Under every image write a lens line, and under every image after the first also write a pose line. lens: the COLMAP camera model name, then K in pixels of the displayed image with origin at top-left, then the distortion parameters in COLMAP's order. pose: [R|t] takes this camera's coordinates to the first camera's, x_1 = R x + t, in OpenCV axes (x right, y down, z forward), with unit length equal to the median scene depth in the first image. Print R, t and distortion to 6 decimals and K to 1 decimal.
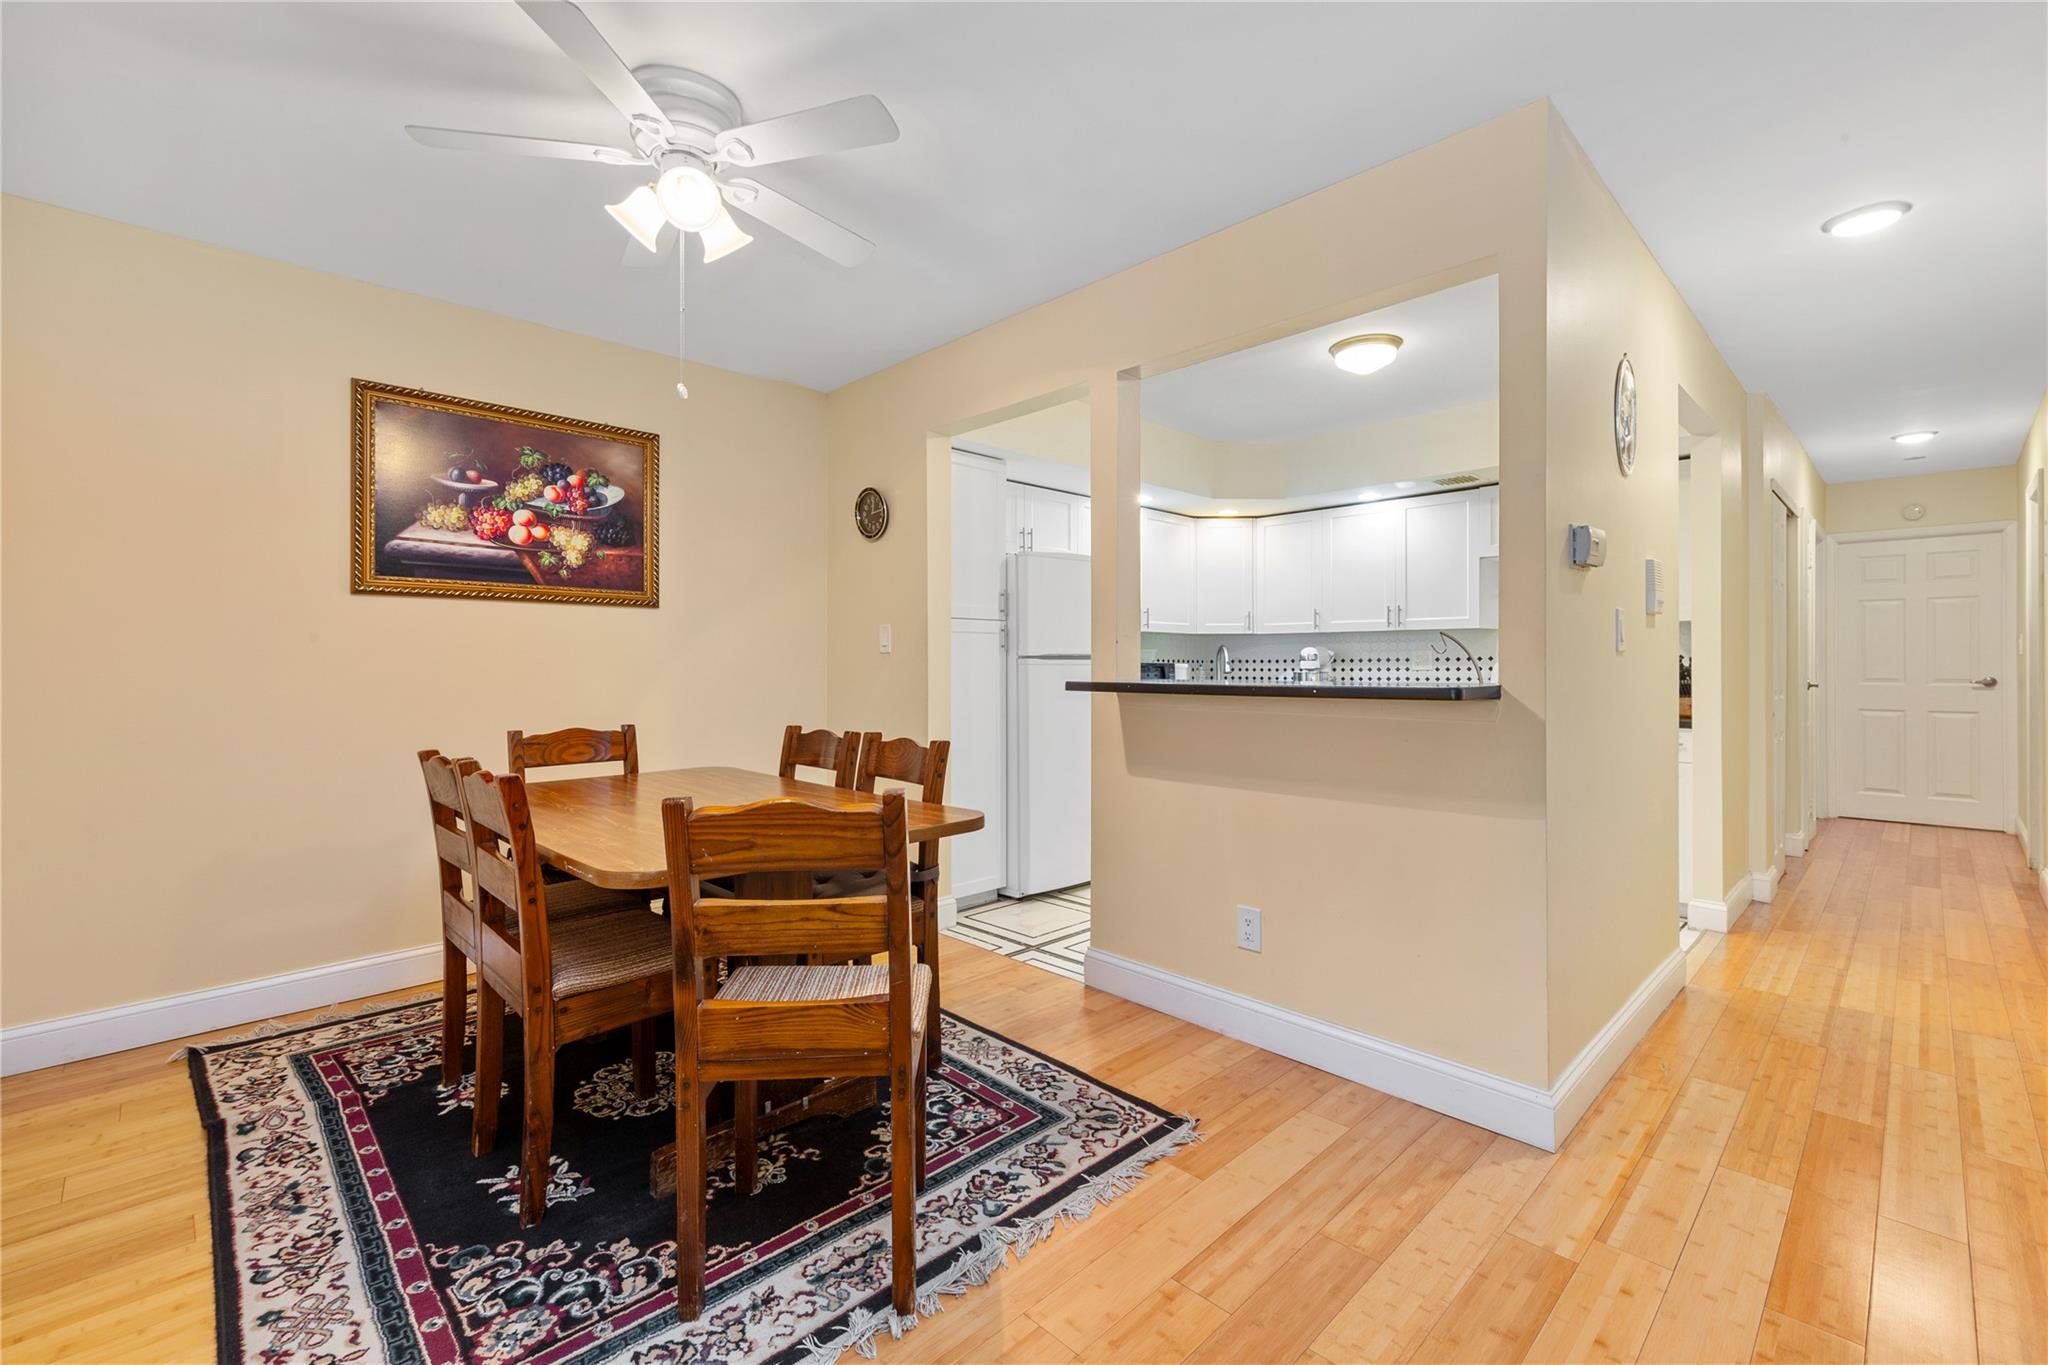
lens RADIAL K [[868.9, 0, 1029.7], [0, 868.9, 671.9], [0, 0, 1]] dist [0.001648, 0.000515]
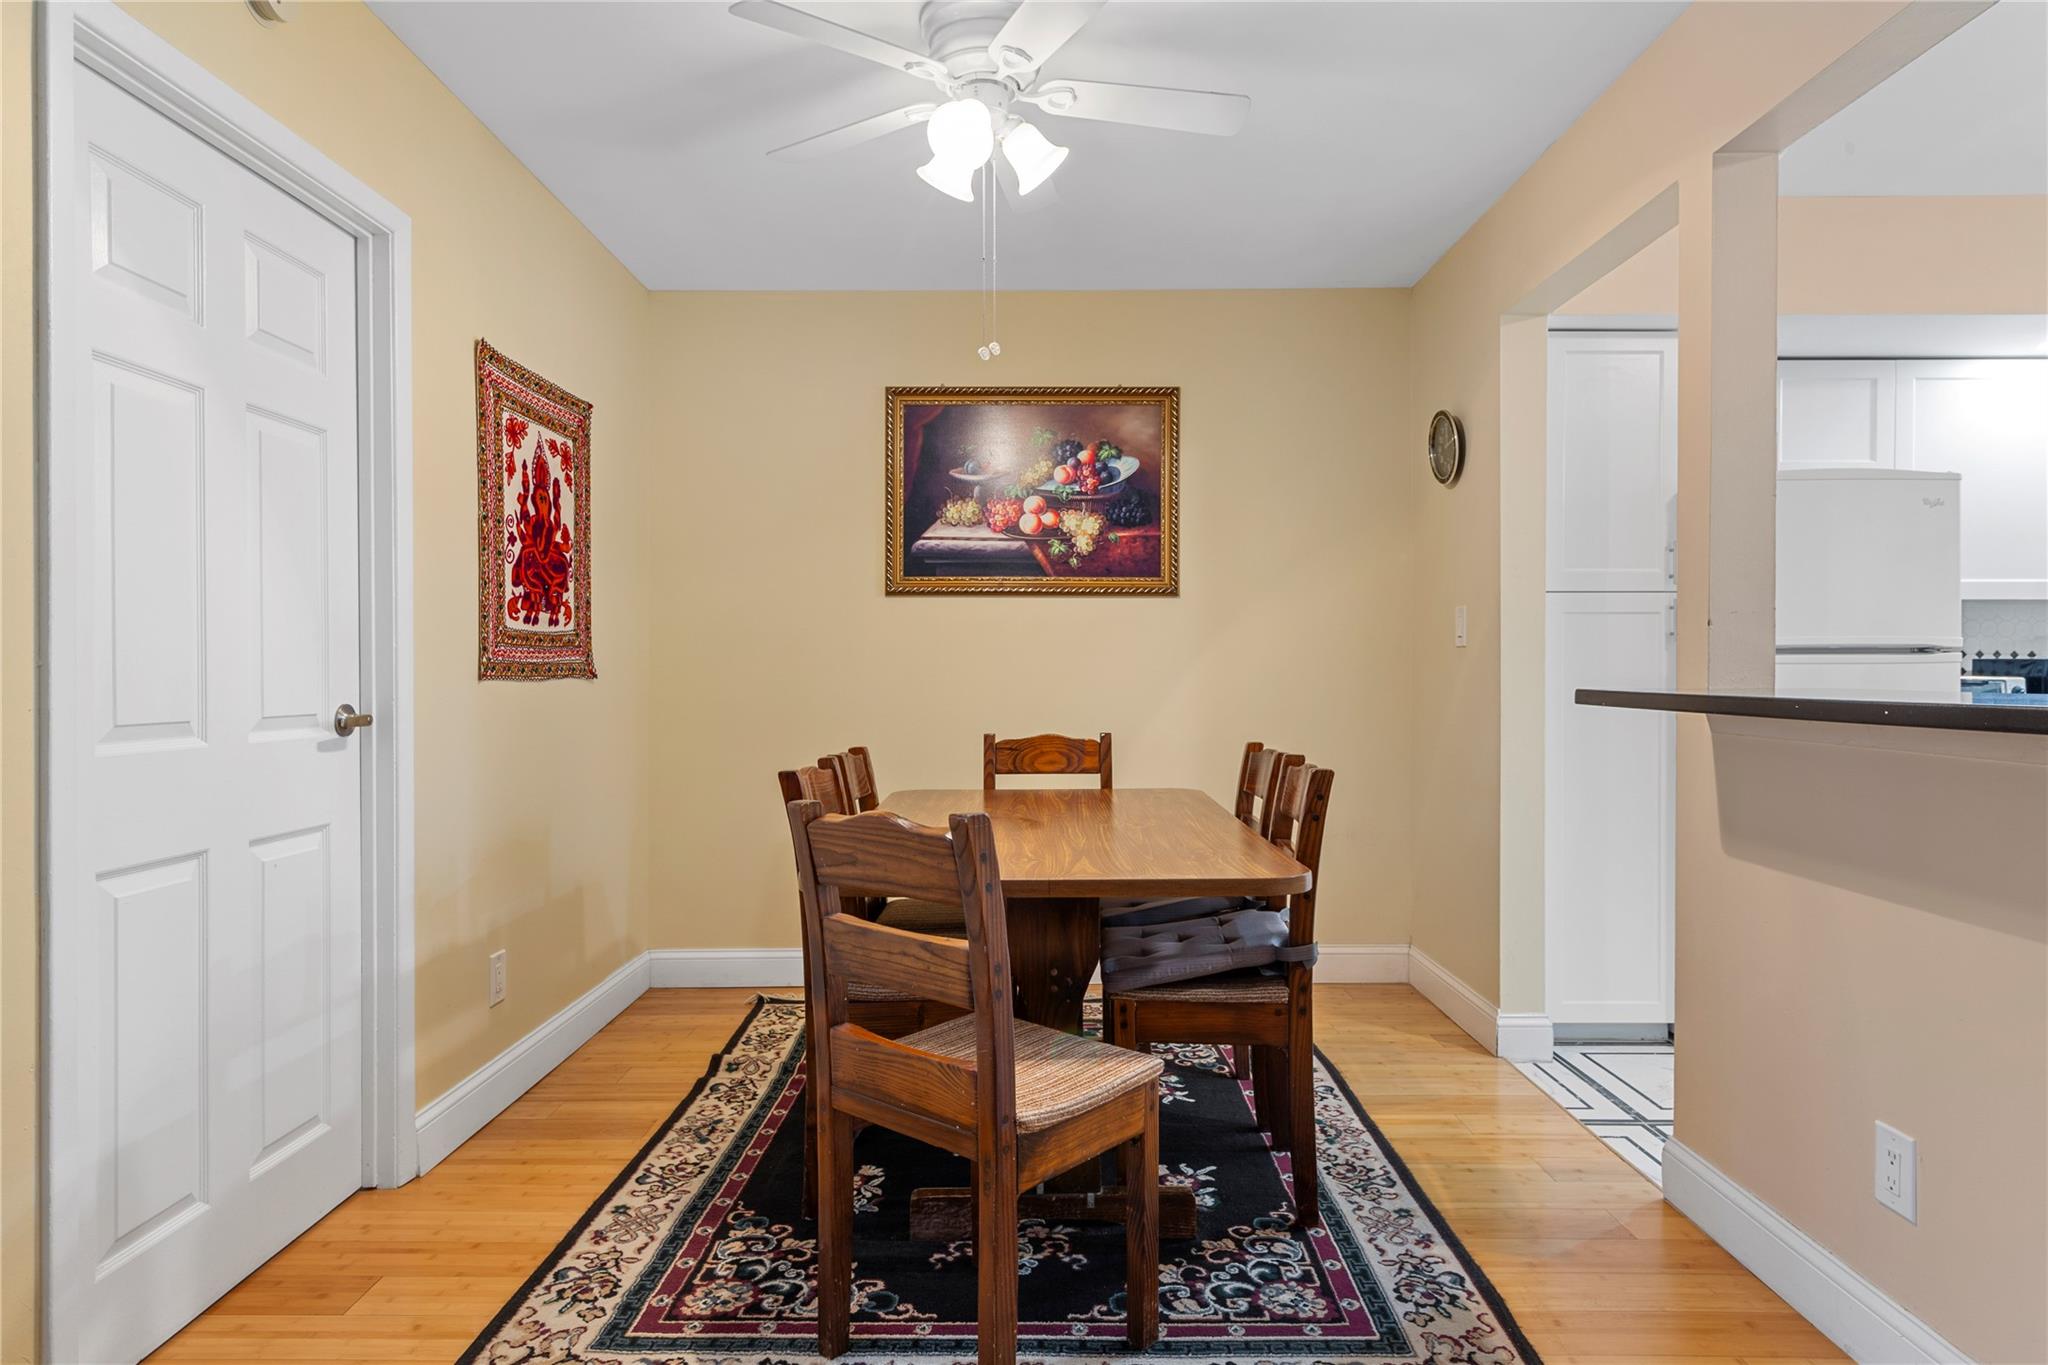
lens RADIAL K [[1176.2, 0, 1055.4], [0, 1176.2, 689.3], [0, 0, 1]] dist [0.007670, -0.001368]
pose [[0.715931, 0.013532, -0.698040, 0.339746], [-0.005346, 0.999889, 0.013901, 0.001364], [0.698151, -0.006220, 0.715924, 0.132980]]
